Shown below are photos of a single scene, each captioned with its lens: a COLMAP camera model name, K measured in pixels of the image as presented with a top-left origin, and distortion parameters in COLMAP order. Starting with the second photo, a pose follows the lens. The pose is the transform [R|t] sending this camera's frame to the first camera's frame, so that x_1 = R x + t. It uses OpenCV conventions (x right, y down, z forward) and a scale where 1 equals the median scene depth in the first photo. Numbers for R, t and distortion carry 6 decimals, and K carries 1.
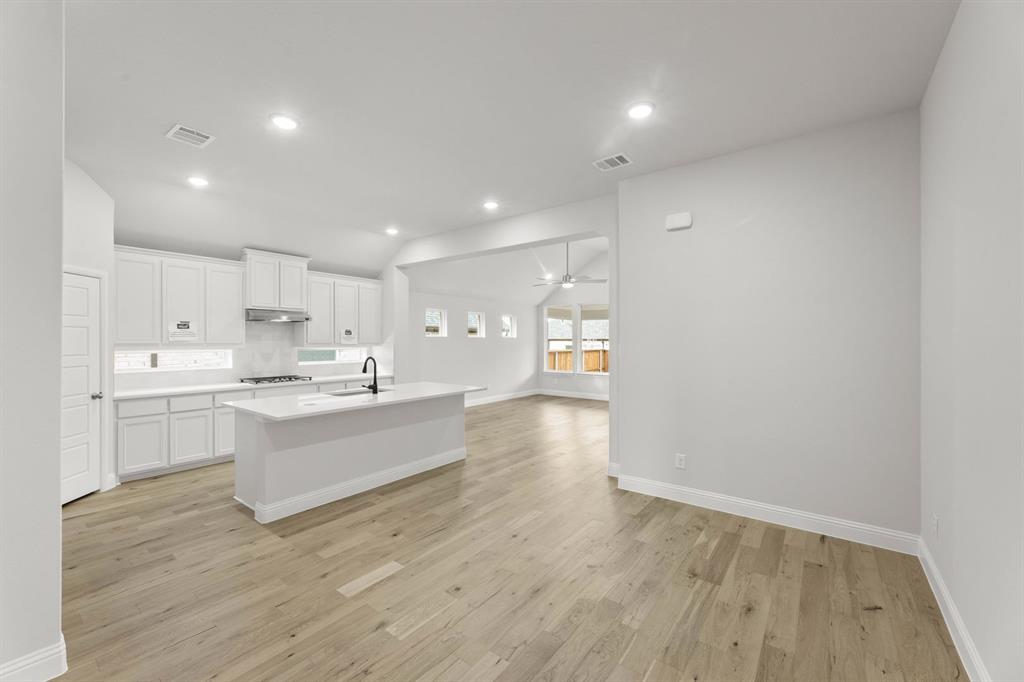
lens RADIAL K [[413.5, 0, 511.8], [0, 413.5, 341.0], [0, 0, 1]] dist [-0.000790, 0.000312]
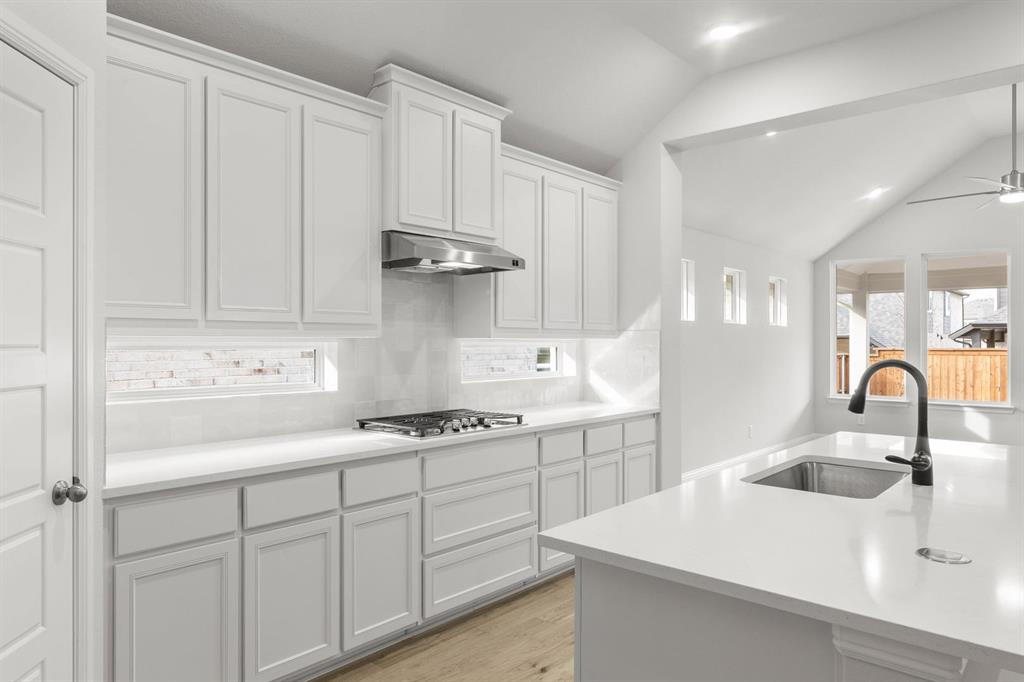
lens RADIAL K [[671.4, 0, 508.5], [0, 671.4, 342.7], [0, 0, 1]] dist [-0.005543, 0.001364]
pose [[0.996620, 0.001998, -0.082128, -0.495386], [-0.001950, 0.999998, 0.000665, 0.021493], [0.082129, -0.000503, 0.996622, 0.421587]]
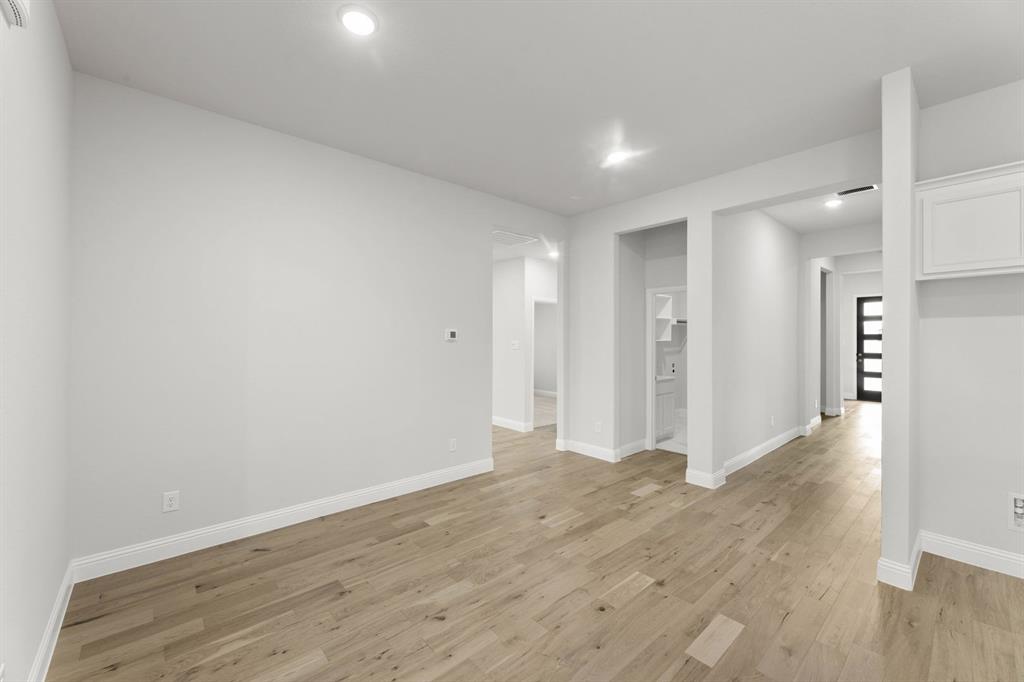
lens RADIAL K [[413.5, 0, 503.8], [0, 413.5, 340.1], [0, 0, 1]] dist [-0.000790, 0.000312]
pose [[-0.977893, -0.001778, 0.209099, -0.050558], [-0.001348, 0.999997, 0.002200, 0.000173], [-0.209102, 0.001870, -0.977892, 0.912506]]
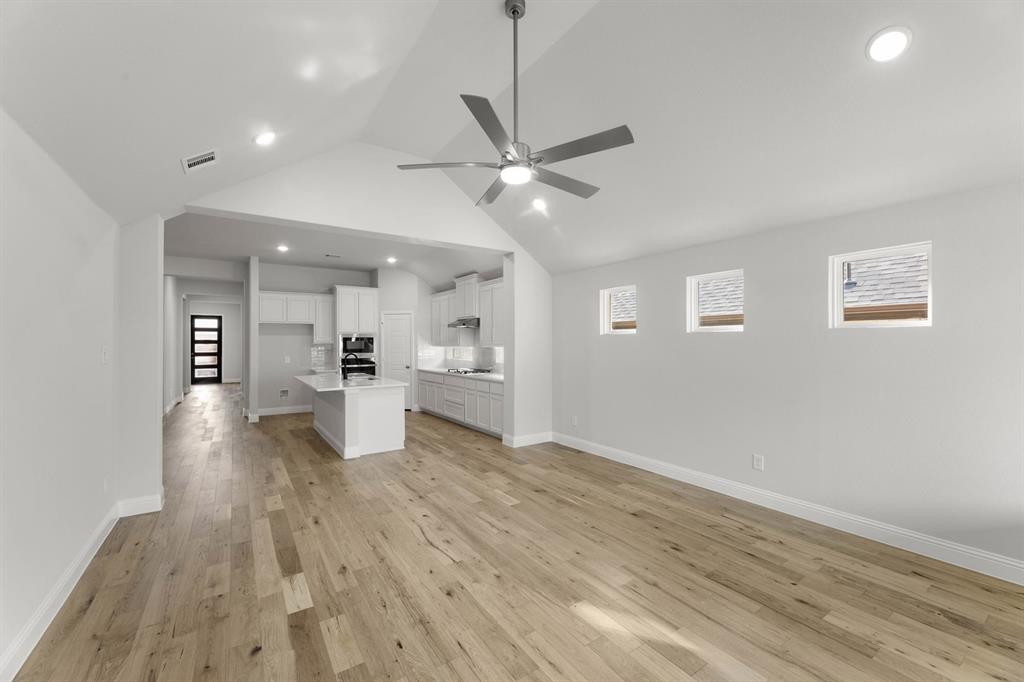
lens RADIAL K [[413.5, 0, 511.3], [0, 413.5, 341.8], [0, 0, 1]] dist [-0.000790, 0.000312]
pose [[-0.330227, -0.004625, -0.943890, 0.692426], [0.002000, 0.999982, -0.005599, 0.007469], [0.943899, -0.003737, -0.330212, 1.699439]]
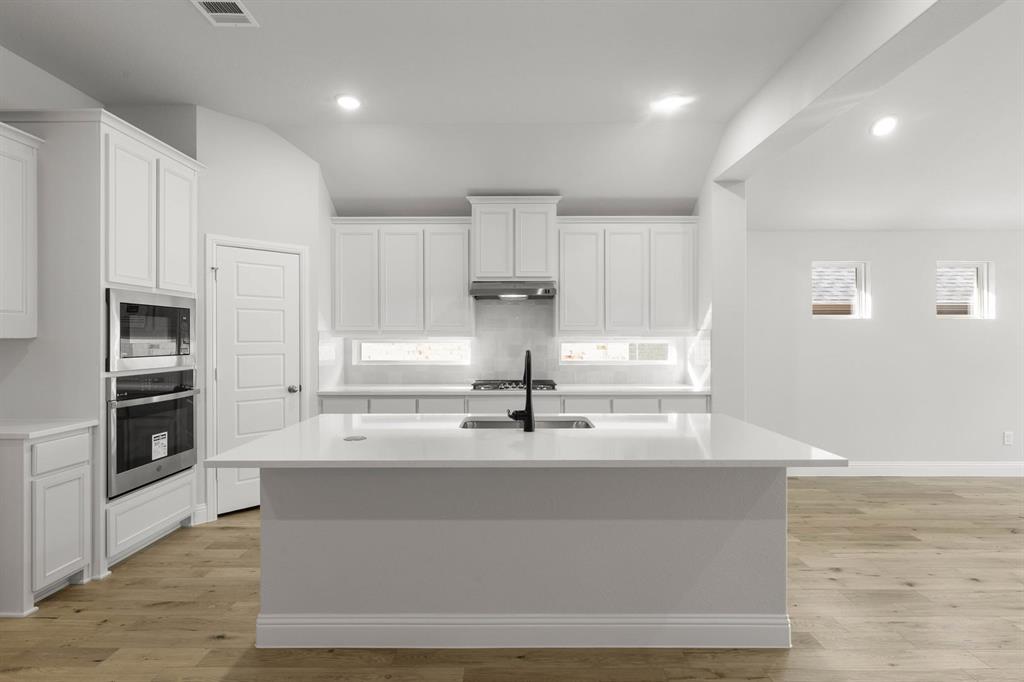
lens RADIAL K [[499.4, 0, 509.0], [0, 499.4, 337.8], [0, 0, 1]] dist [-0.001742, 0.000553]
pose [[0.598450, -0.002698, -0.801156, 0.084450], [0.000704, 0.999996, -0.002842, 0.020902], [0.801160, 0.001137, 0.598449, 0.548937]]
